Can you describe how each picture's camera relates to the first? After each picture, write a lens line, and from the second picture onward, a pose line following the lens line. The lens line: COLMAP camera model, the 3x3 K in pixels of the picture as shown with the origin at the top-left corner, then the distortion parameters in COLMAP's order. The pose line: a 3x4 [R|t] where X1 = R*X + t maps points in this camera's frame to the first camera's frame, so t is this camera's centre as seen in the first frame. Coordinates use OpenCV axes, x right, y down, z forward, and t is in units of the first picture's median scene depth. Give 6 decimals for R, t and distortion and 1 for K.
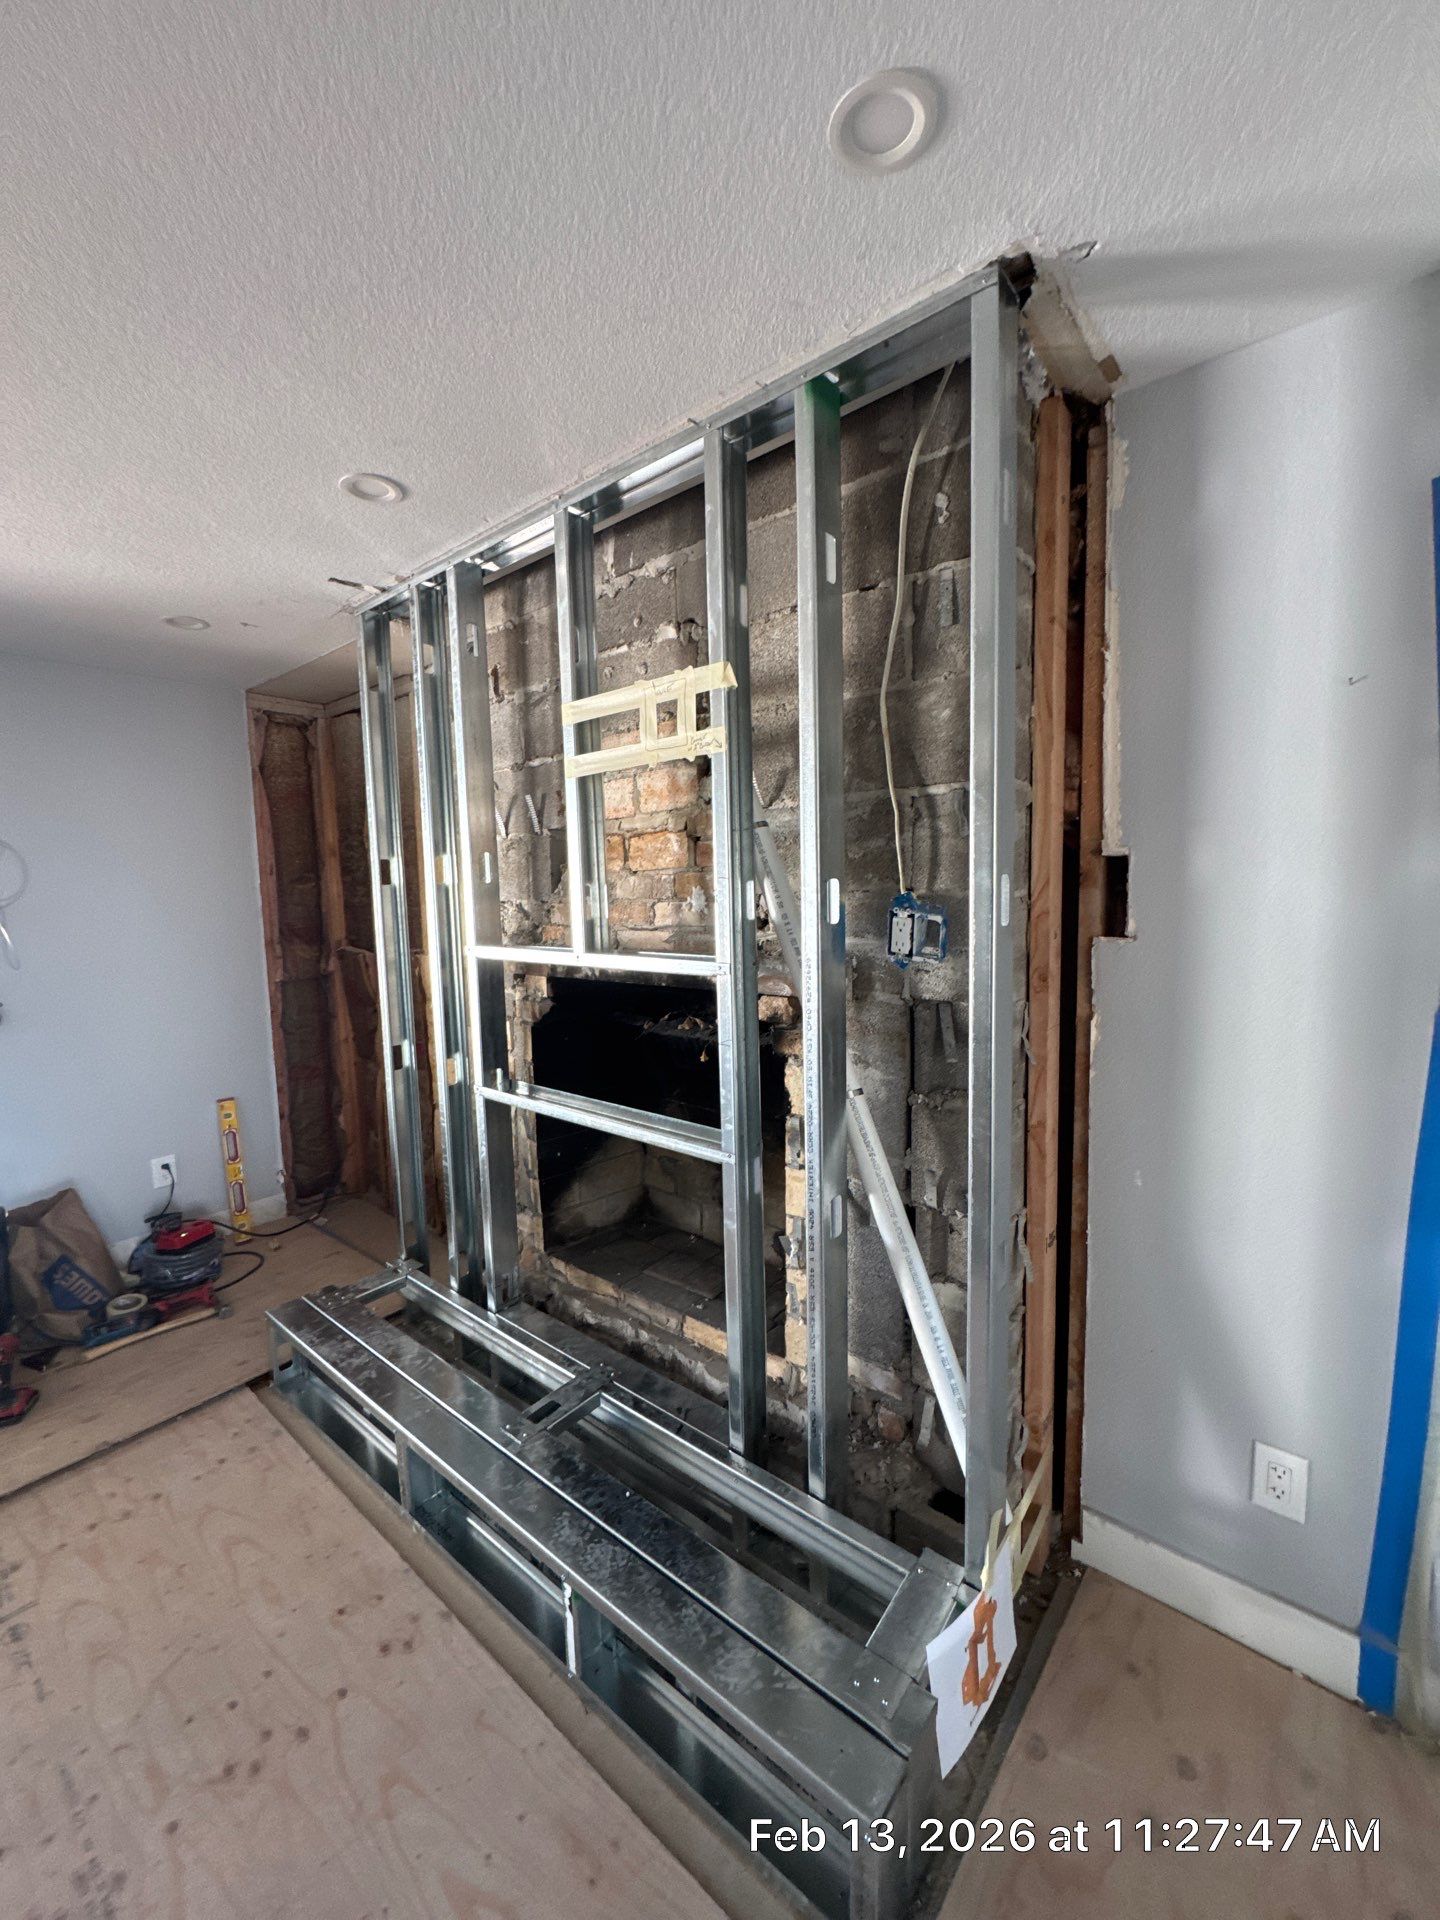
lens RADIAL K [[765.1, 0, 724.2], [0, 765.1, 955.9], [0, 0, 1]] dist [-0.005313, 0.001385]
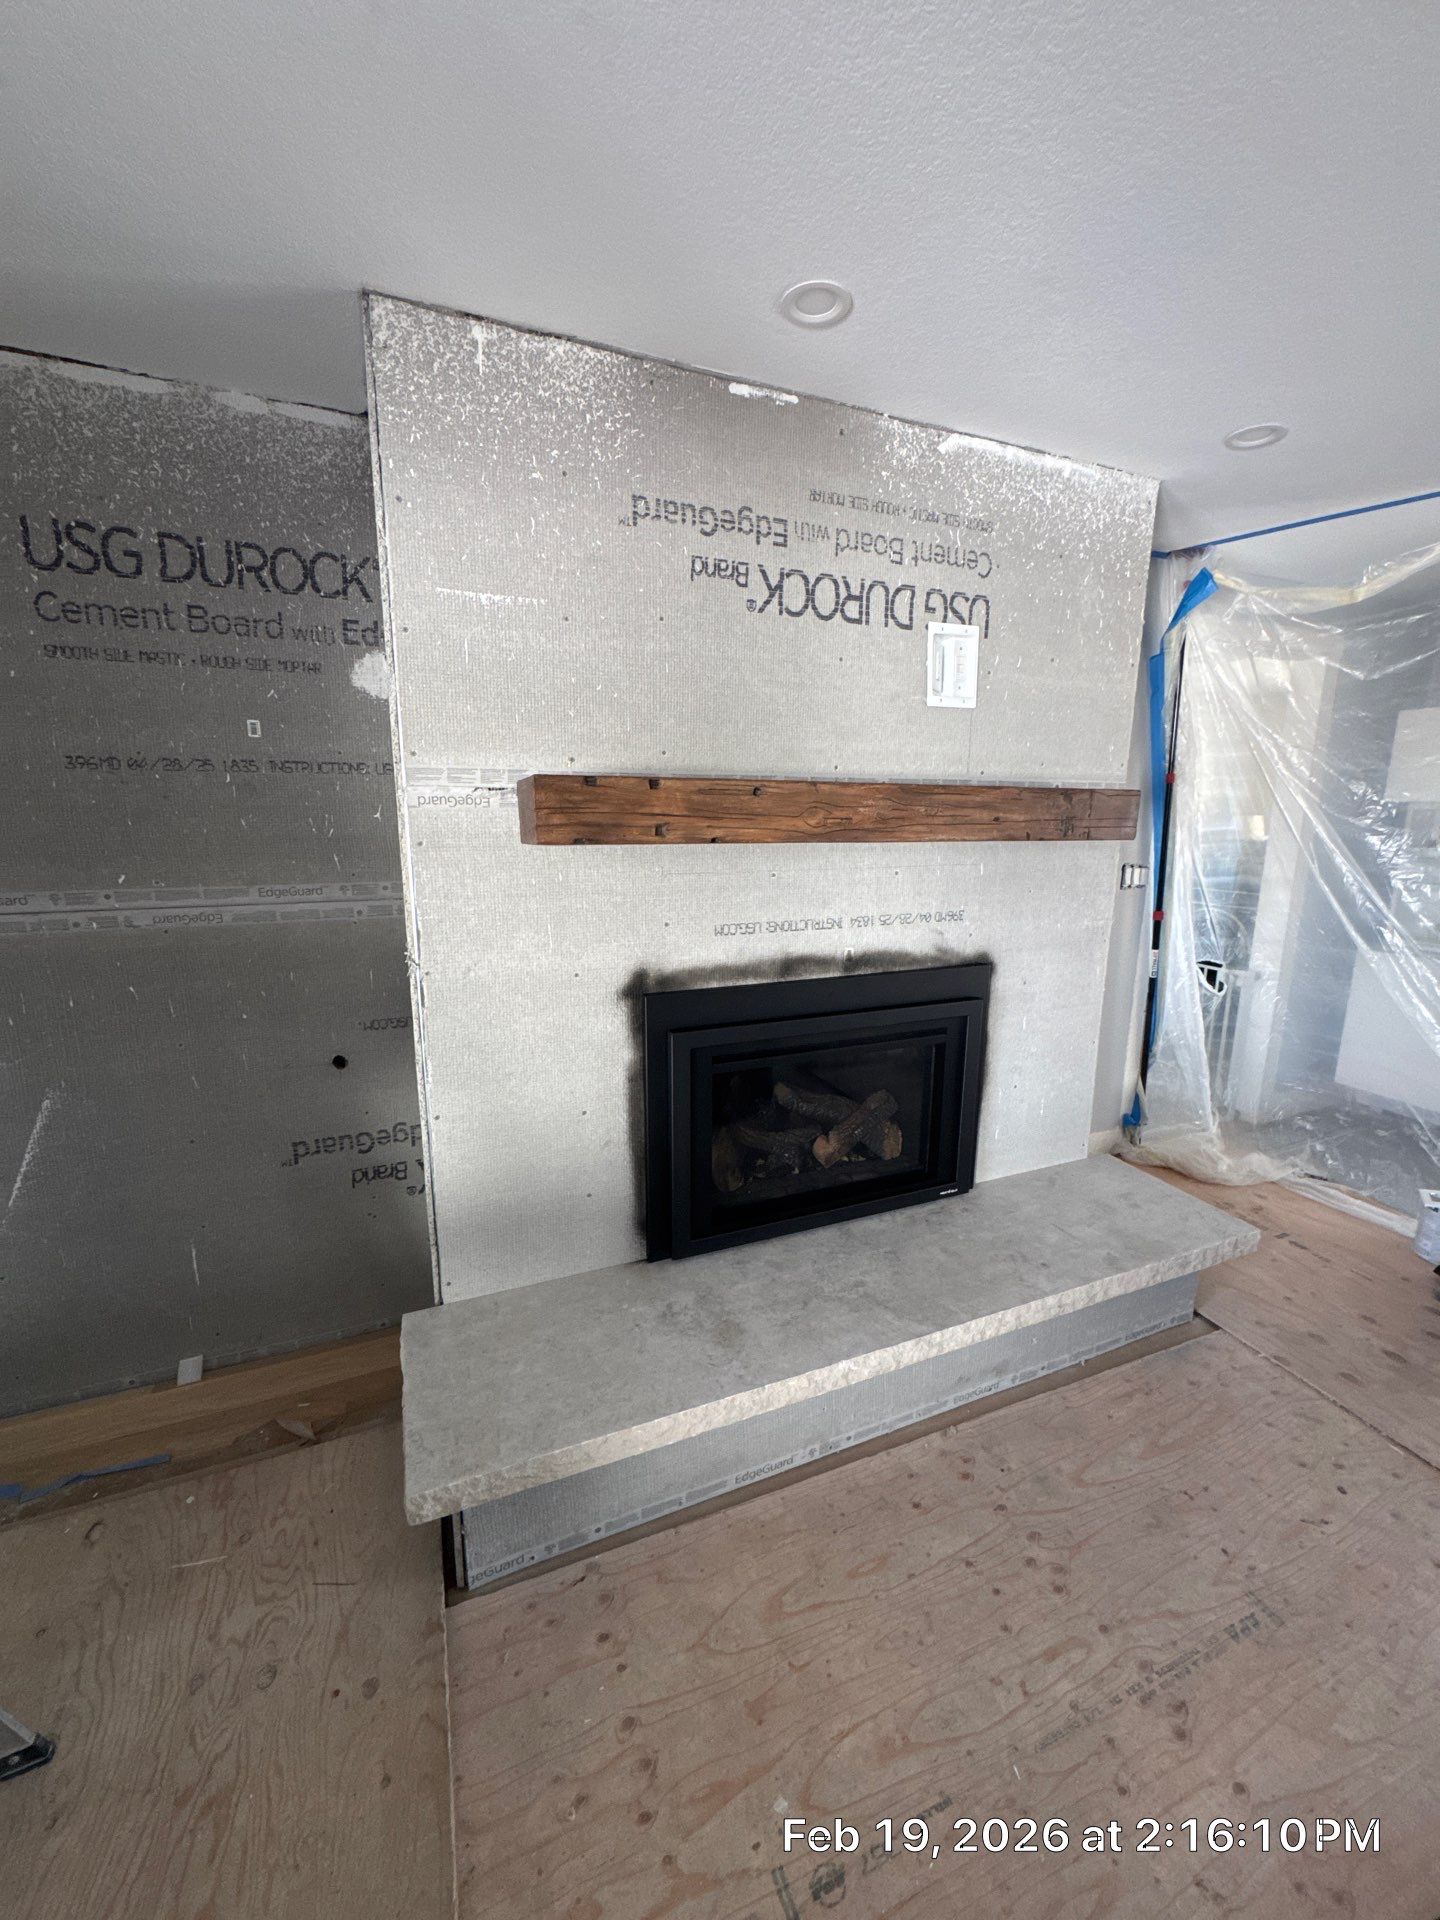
lens RADIAL K [[762.0, 0, 720.5], [0, 762.0, 958.6], [0, 0, 1]] dist [-0.003778, 0.000673]
pose [[0.466982, -0.141614, 0.872854, -1.250108], [0.065758, 0.989921, 0.125427, -0.016413], [-0.881819, -0.001175, 0.471587, 0.660173]]
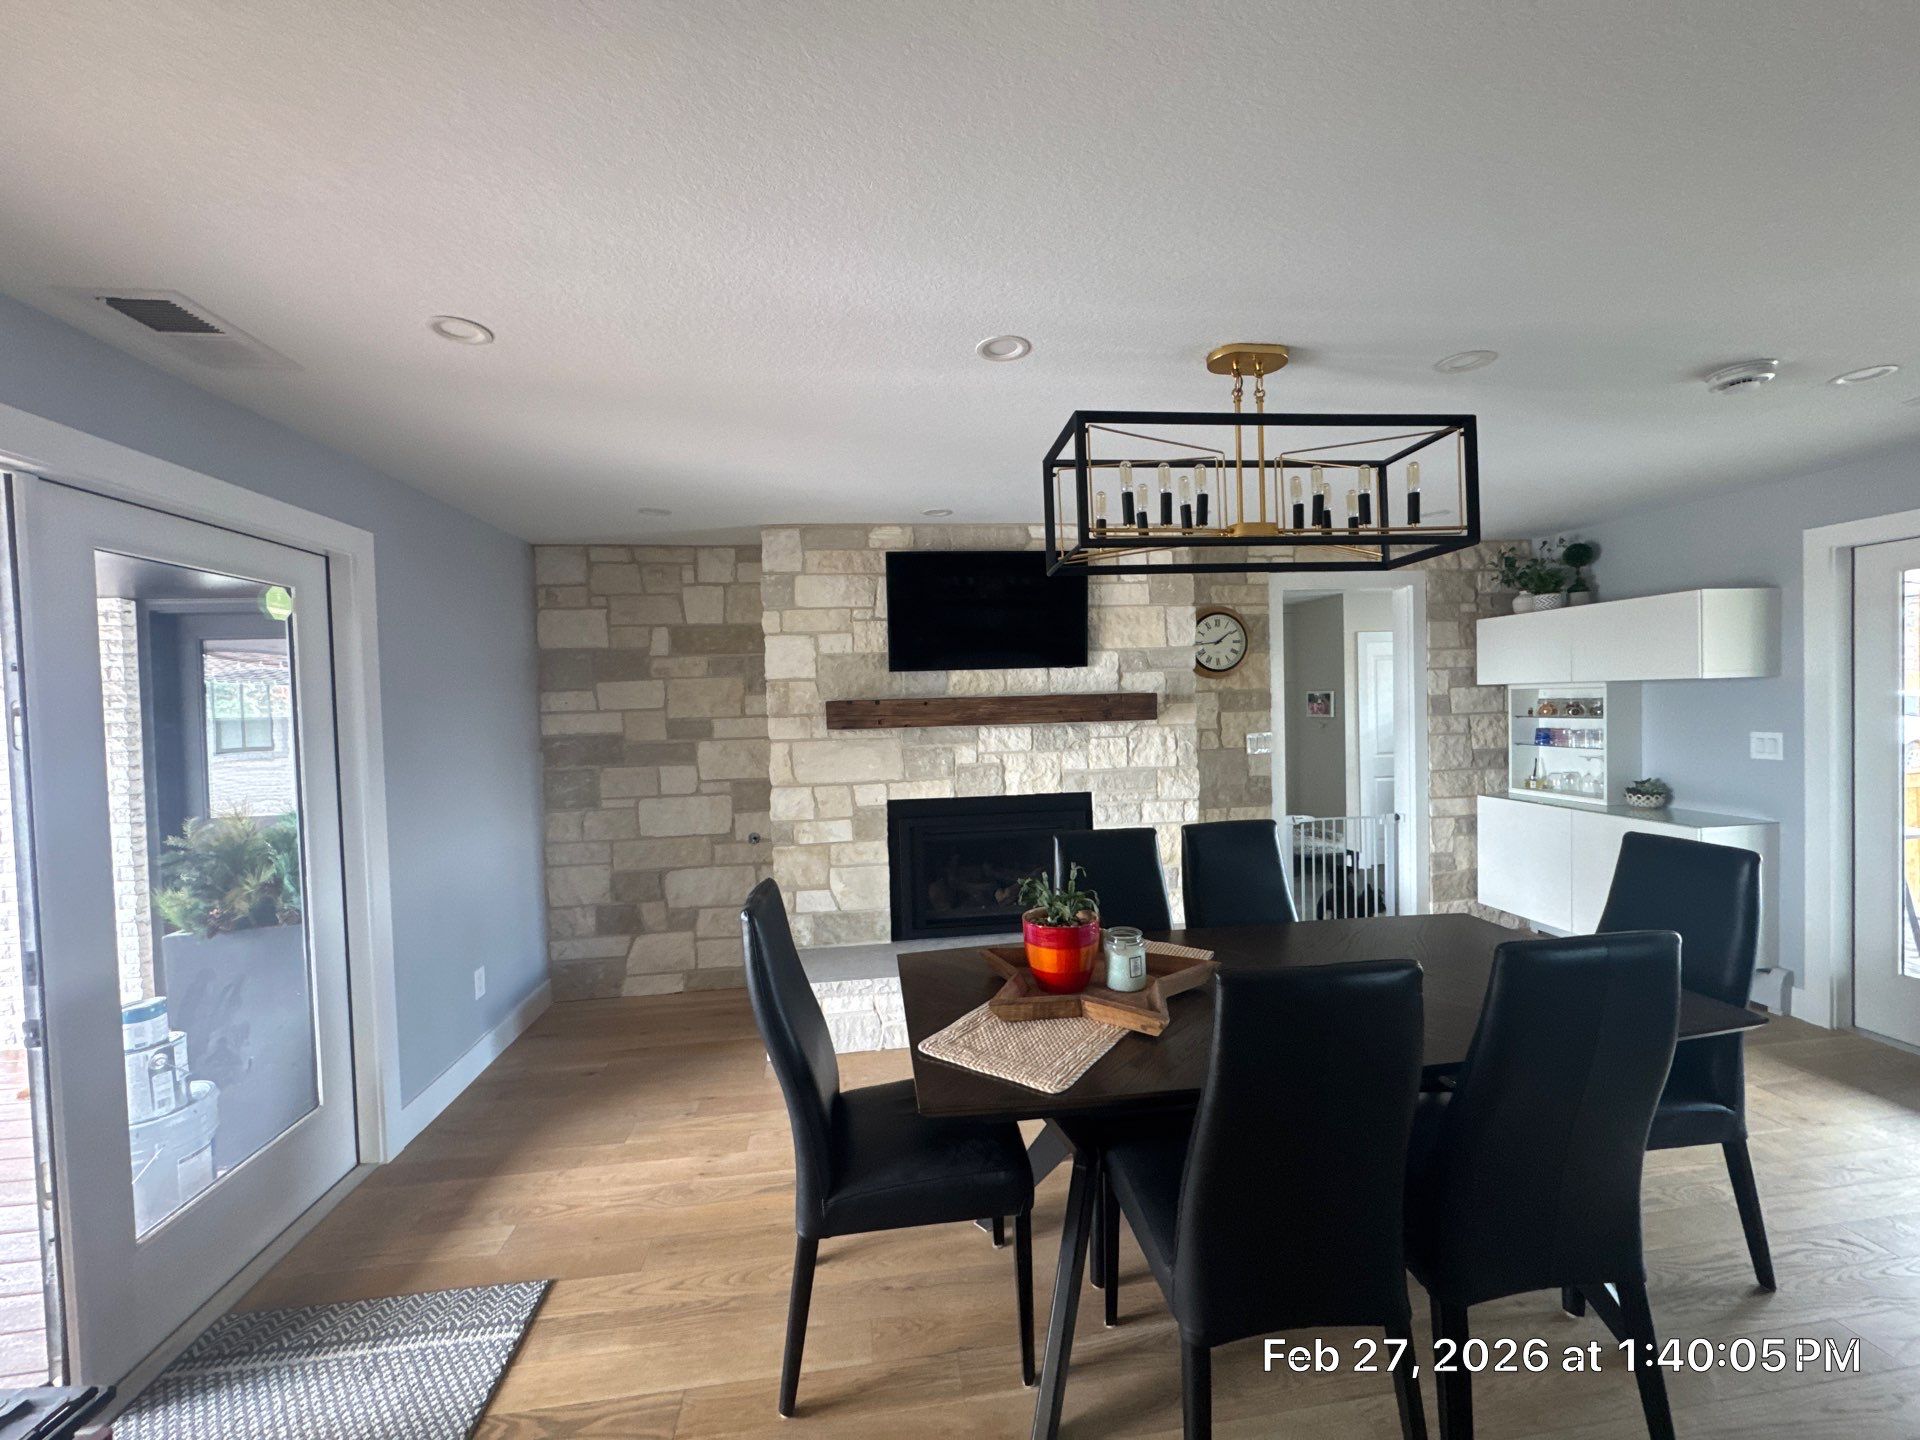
lens RADIAL K [[762.0, 0, 957.6], [0, 762.0, 720.4], [0, 0, 1]] dist [-0.003778, 0.000673]
pose [[0.686292, -0.011530, 0.727235, -1.812684], [0.080092, 0.994992, -0.059807, 0.073058], [-0.722903, 0.099291, 0.683778, -0.367908]]
